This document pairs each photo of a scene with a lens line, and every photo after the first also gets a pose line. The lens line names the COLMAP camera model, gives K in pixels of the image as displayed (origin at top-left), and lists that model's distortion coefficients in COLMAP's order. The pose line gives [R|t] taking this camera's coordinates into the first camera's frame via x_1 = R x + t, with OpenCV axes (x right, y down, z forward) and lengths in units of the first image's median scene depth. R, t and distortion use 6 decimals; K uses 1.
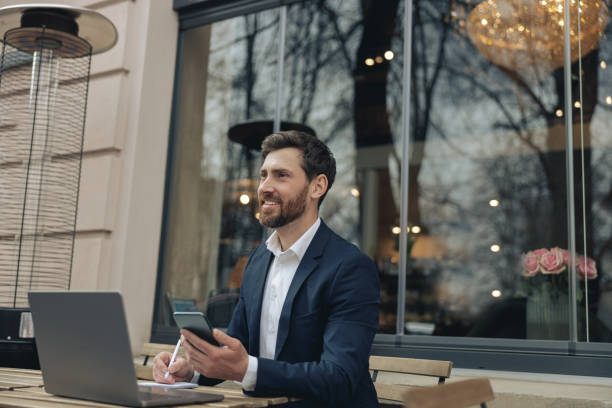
lens RADIAL K [[705.3, 0, 306.0], [0, 705.3, 204.0], [0, 0, 1]] dist [0.019388, 0.037091]
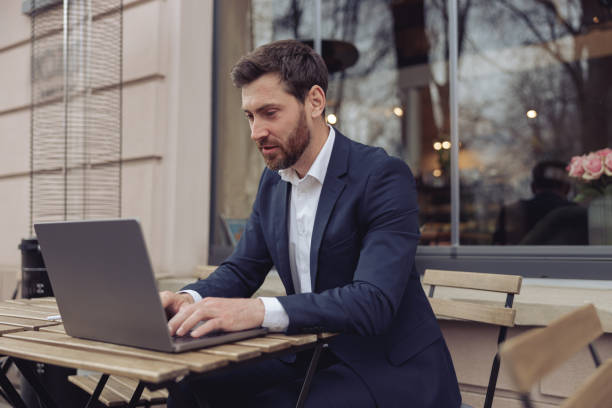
lens RADIAL K [[604.7, 0, 306.0], [0, 604.7, 204.0], [0, 0, 1]] dist [0.007938, 0.004762]
pose [[0.995200, -0.049747, -0.084274, 0.002114], [0.059391, 0.991460, 0.116101, 0.016559], [0.077778, -0.120549, 0.989656, 0.142990]]
